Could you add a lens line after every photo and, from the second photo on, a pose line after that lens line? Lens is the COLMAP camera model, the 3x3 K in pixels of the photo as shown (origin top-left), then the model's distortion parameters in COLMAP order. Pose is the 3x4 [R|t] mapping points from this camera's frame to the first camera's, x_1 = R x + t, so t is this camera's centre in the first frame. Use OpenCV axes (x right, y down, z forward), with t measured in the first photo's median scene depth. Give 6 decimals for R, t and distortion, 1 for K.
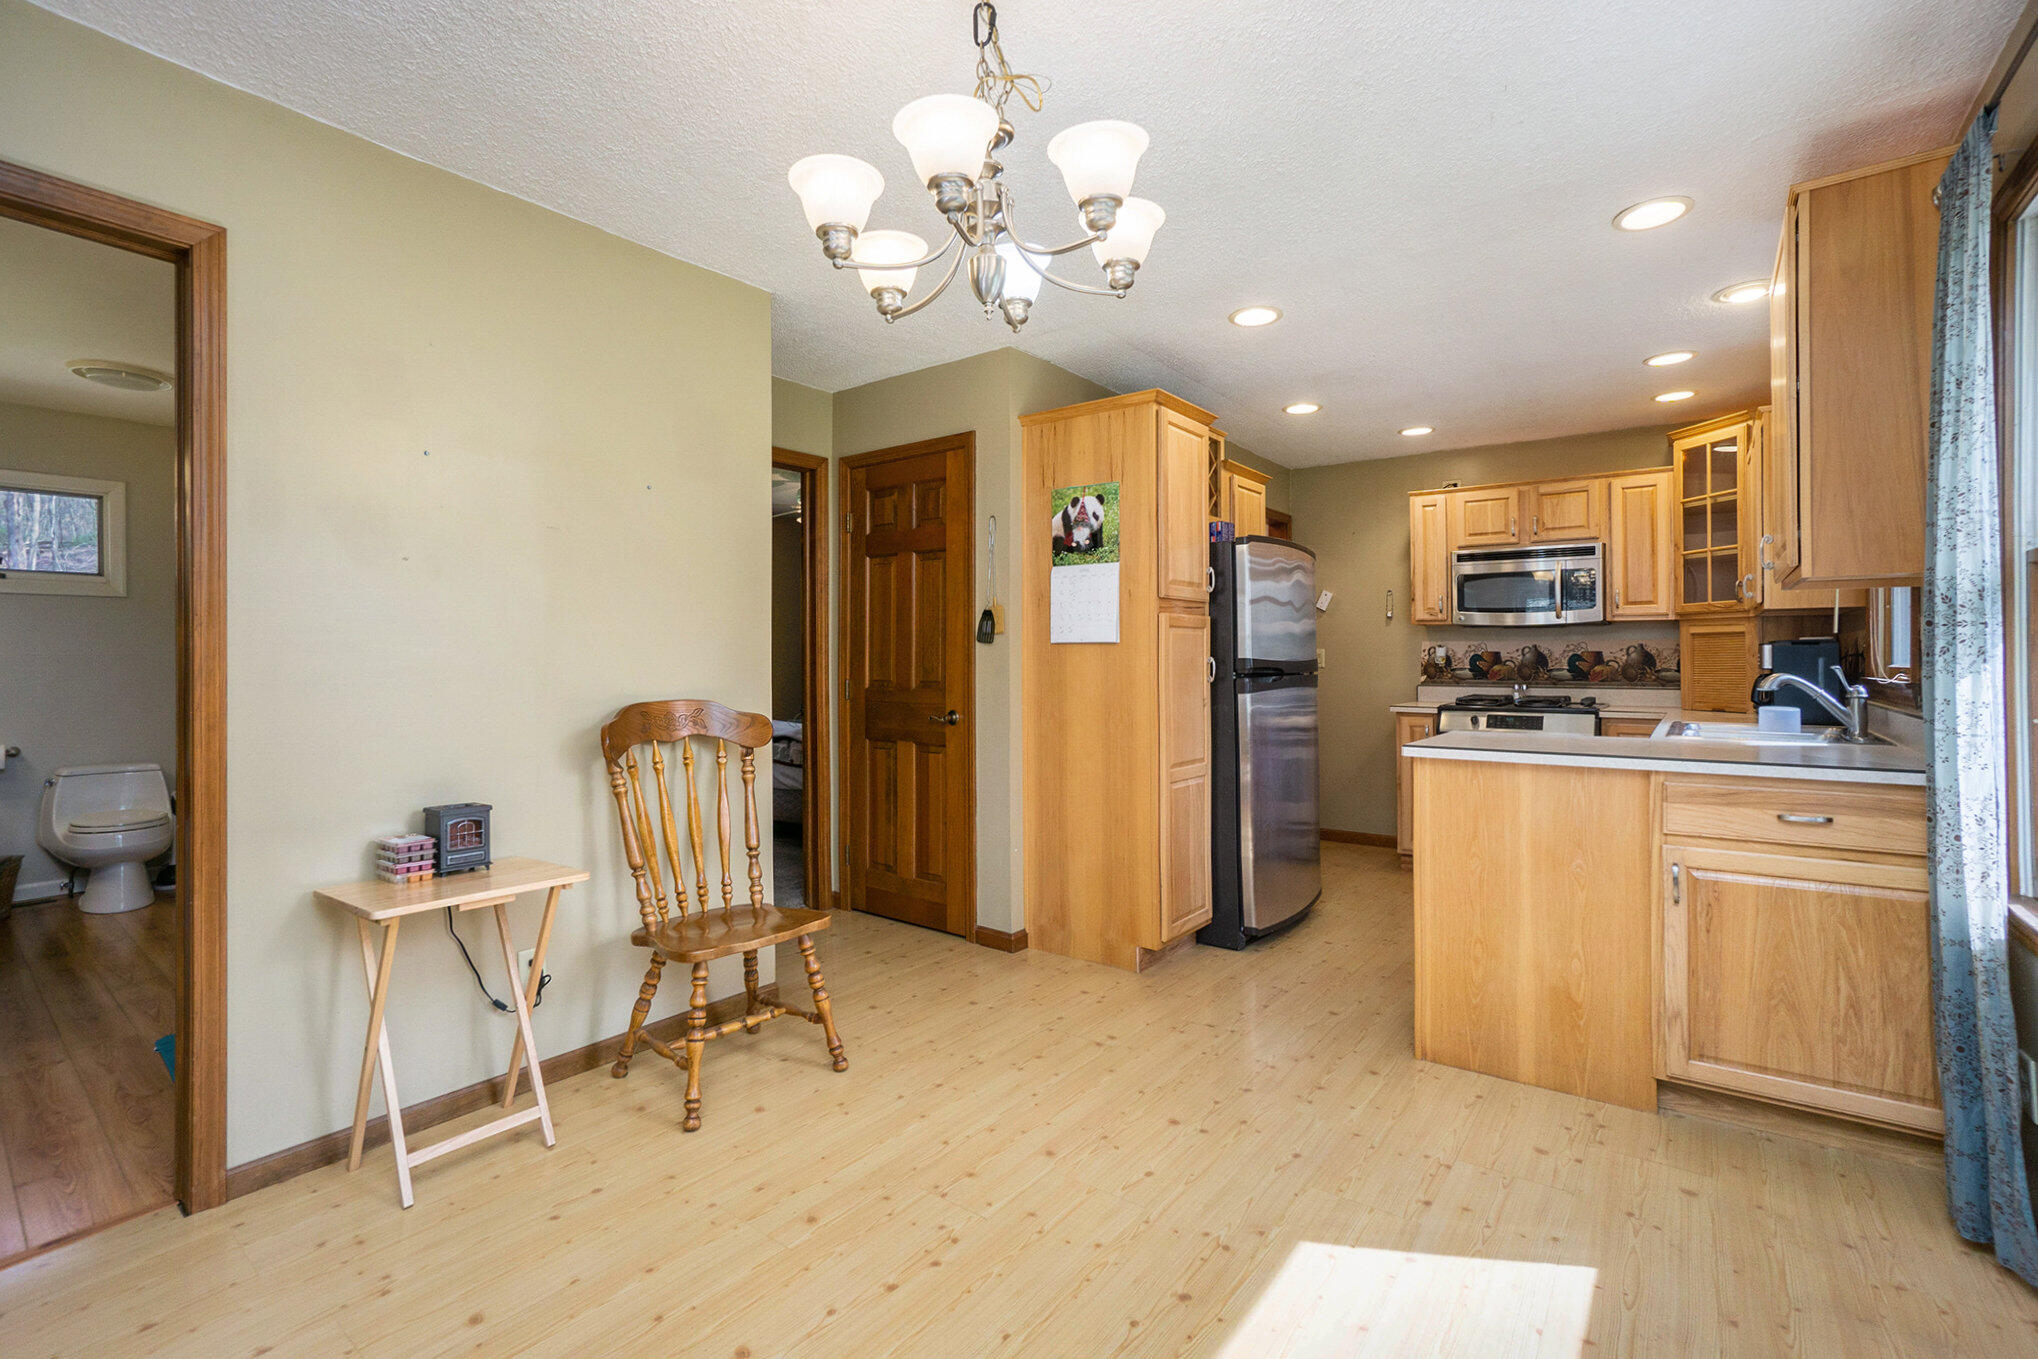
lens RADIAL K [[904.6, 0, 1011.2], [0, 904.6, 660.2], [0, 0, 1]] dist [-0.038687, 0.001414]
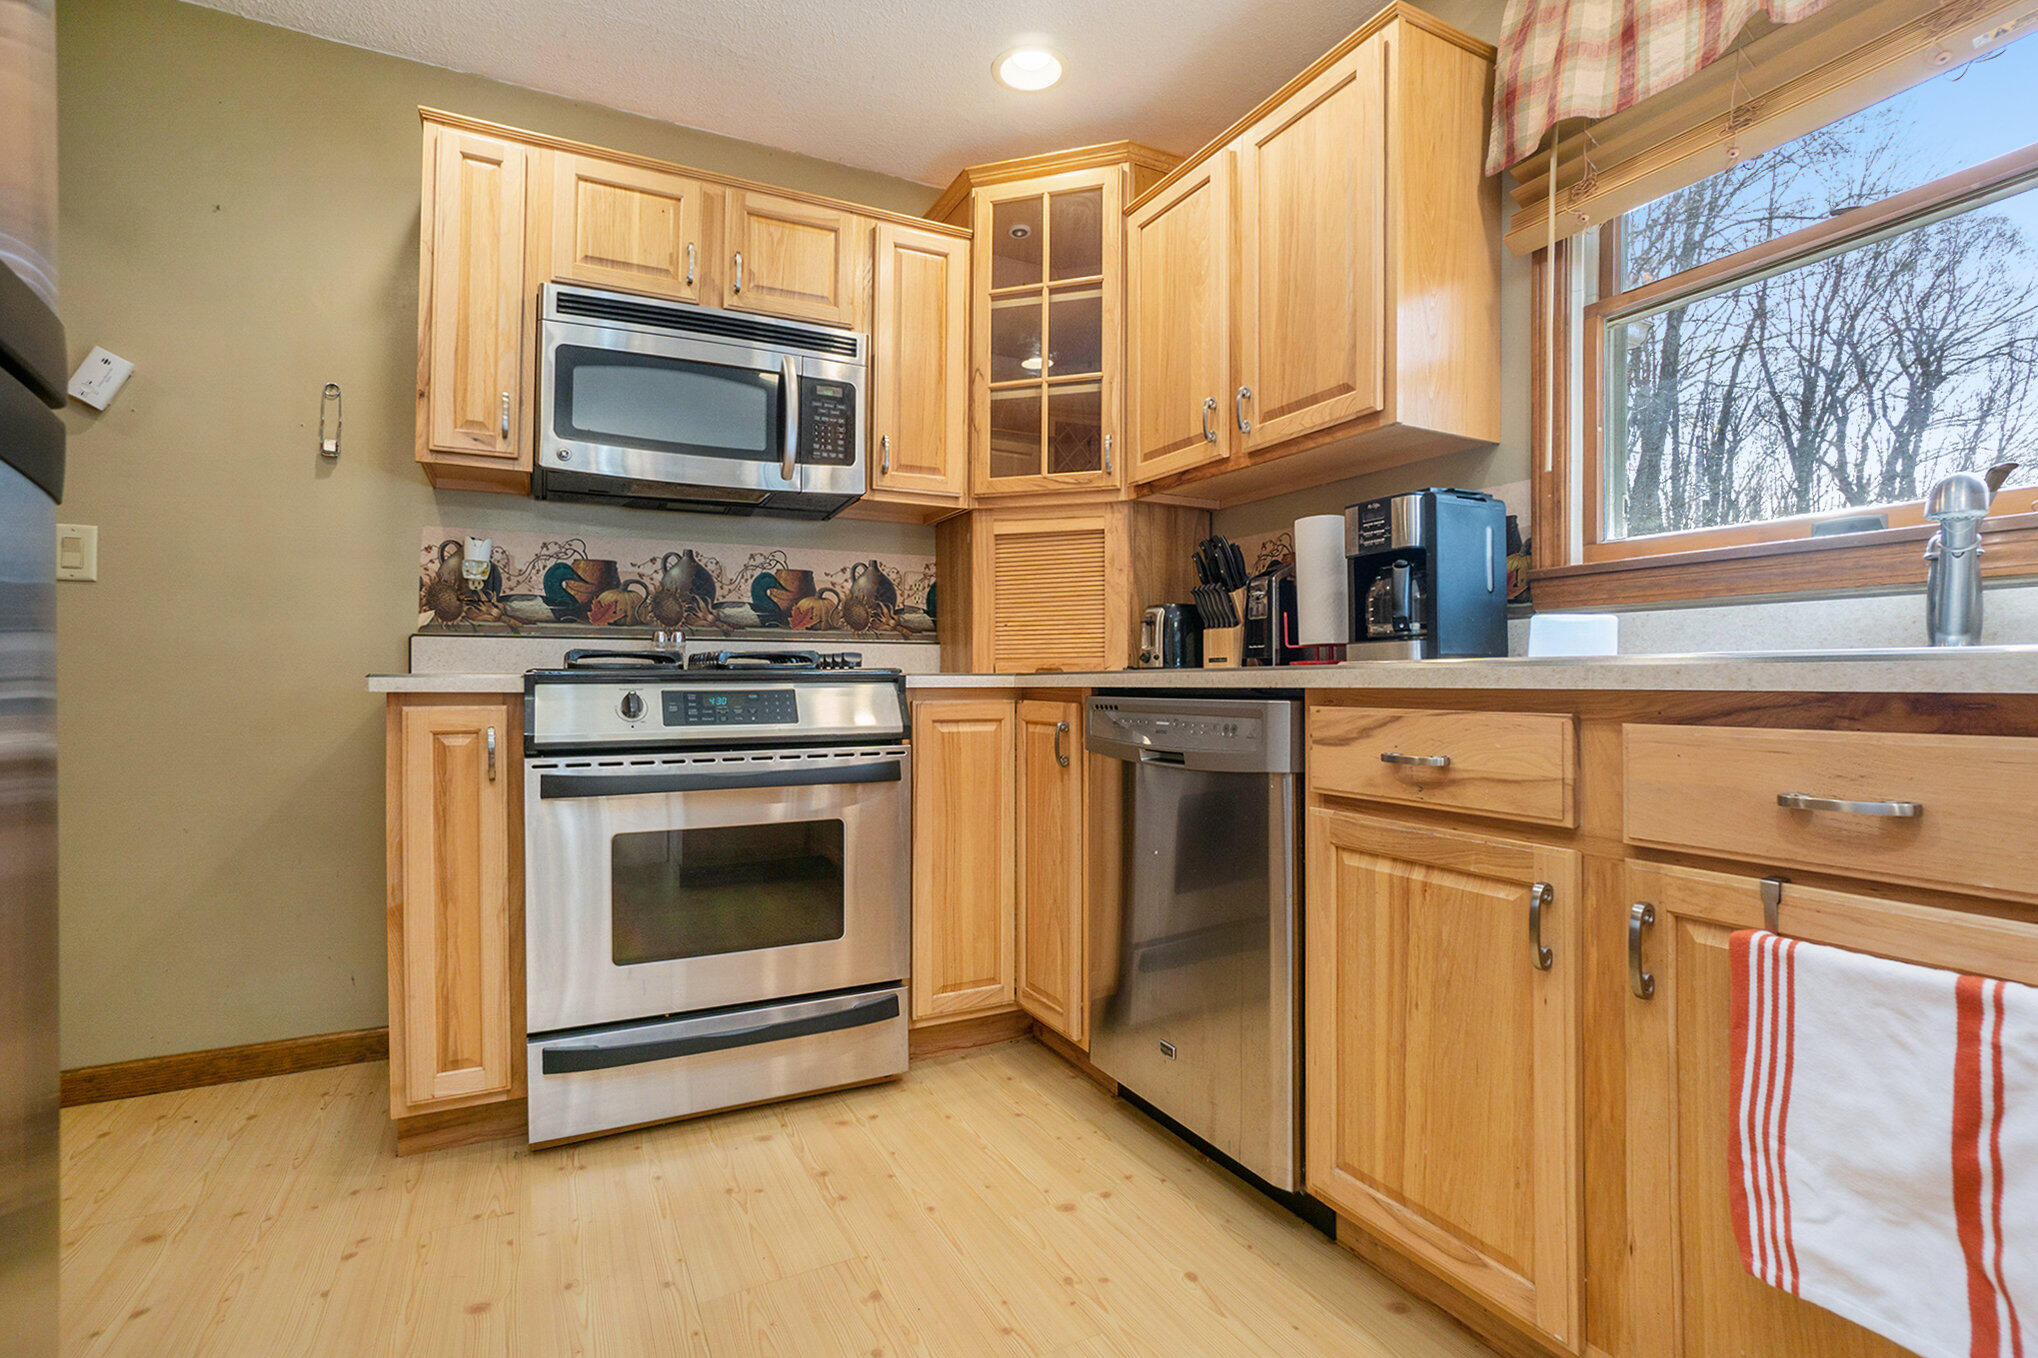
lens RADIAL K [[904.6, 0, 1023.3], [0, 904.6, 668.0], [0, 0, 1]] dist [-0.038687, 0.001414]
pose [[0.403284, 0.014559, 0.914959, 0.228249], [-0.002444, 0.999887, -0.014833, 0.053581], [-0.915072, 0.003746, 0.403274, 0.665238]]
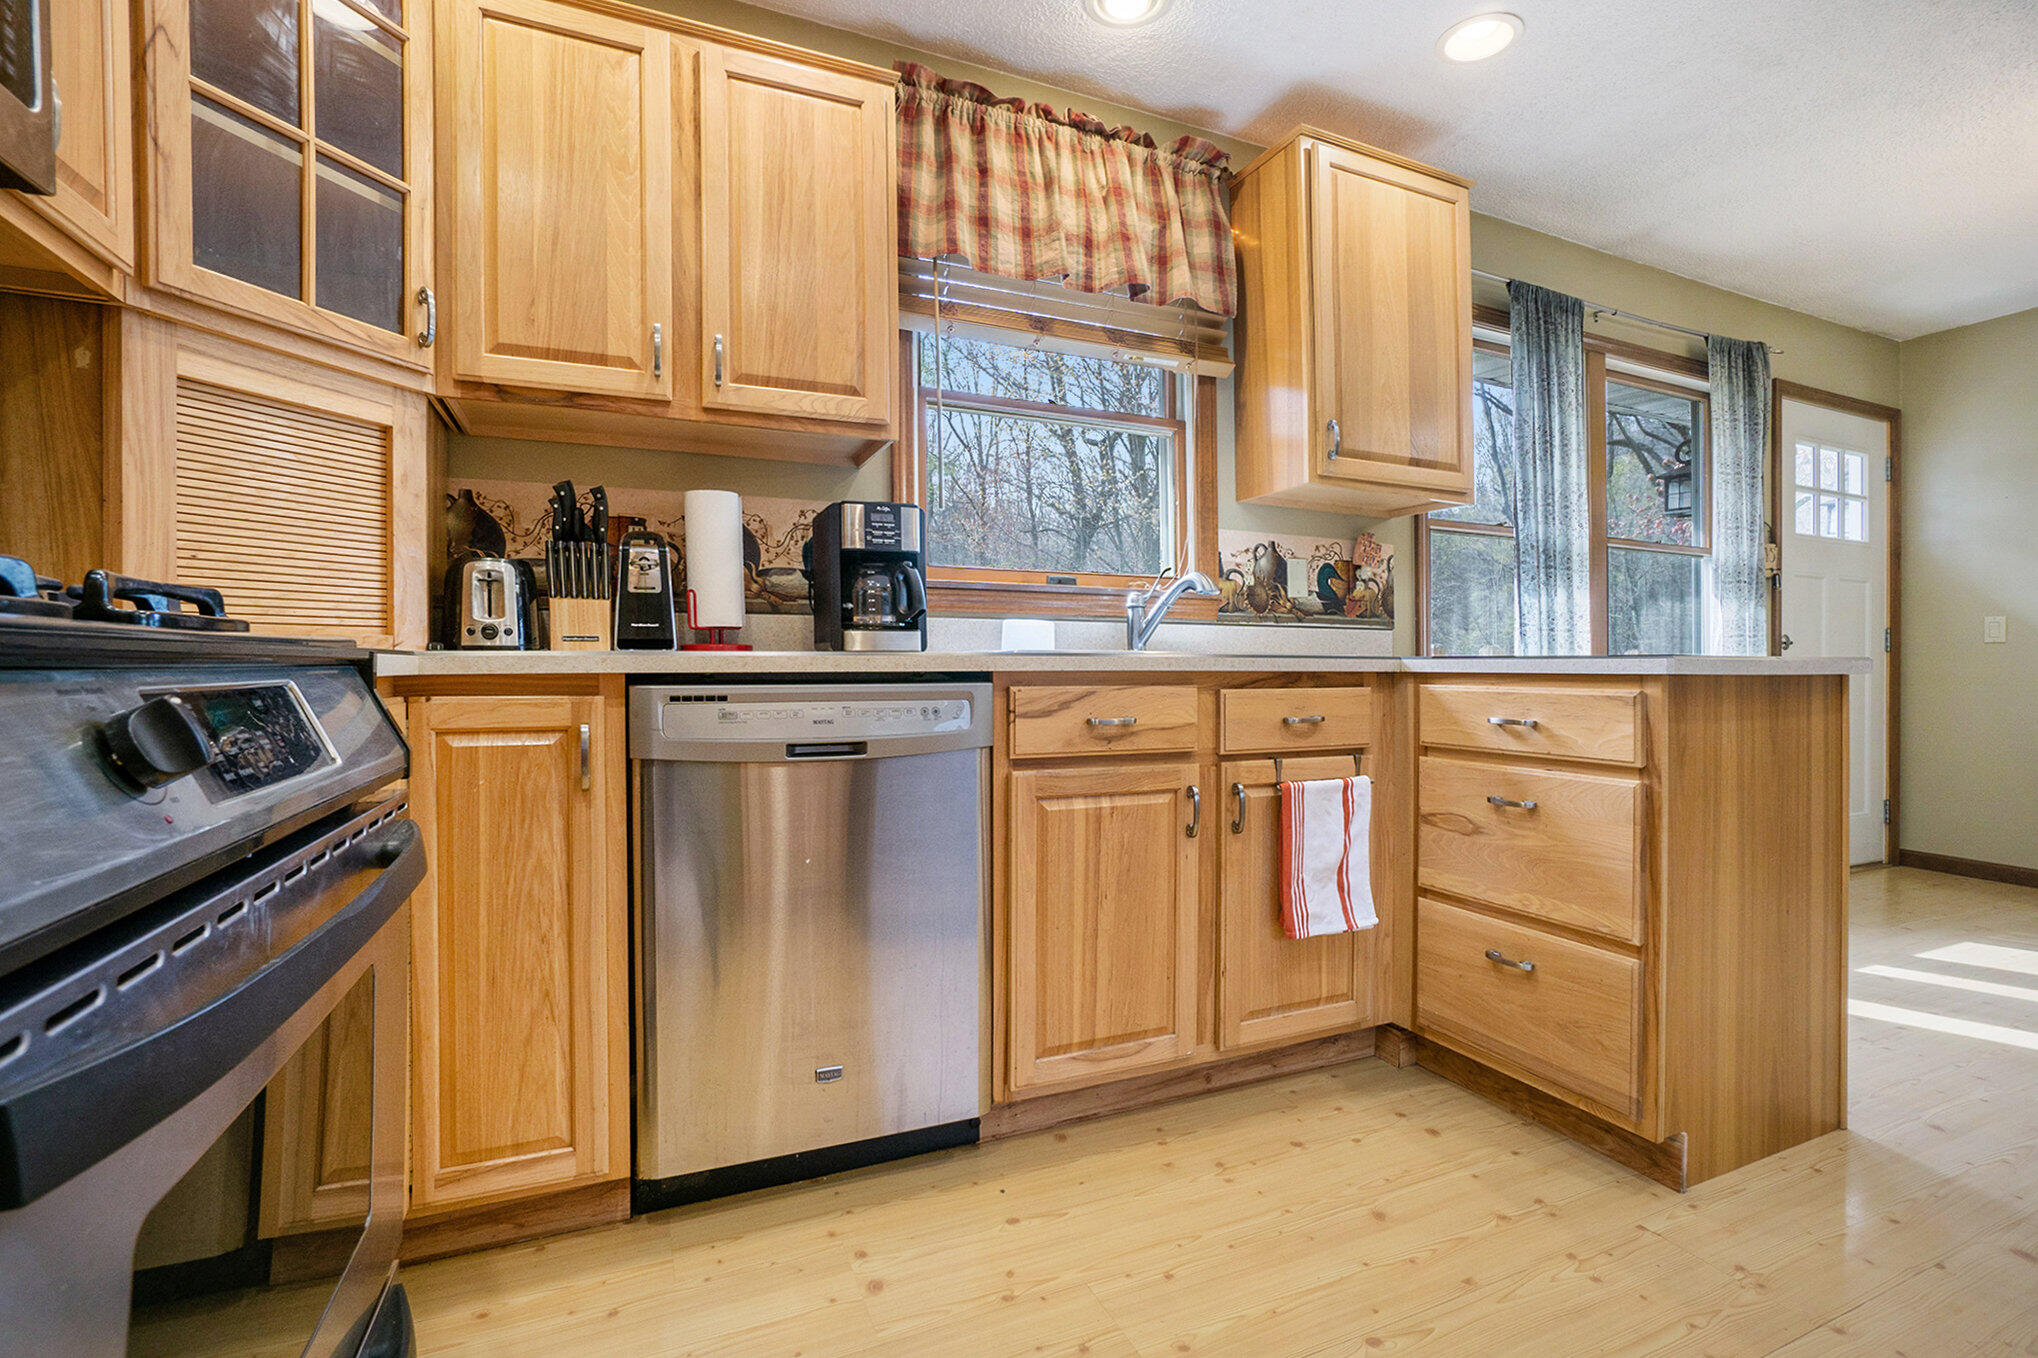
lens RADIAL K [[904.6, 0, 1033.8], [0, 904.6, 663.4], [0, 0, 1]] dist [-0.038687, 0.001414]
pose [[-0.875493, 0.004924, 0.483205, 0.349540], [0.000857, 0.999962, -0.008638, 0.055421], [-0.483229, -0.007148, -0.875465, 0.975686]]
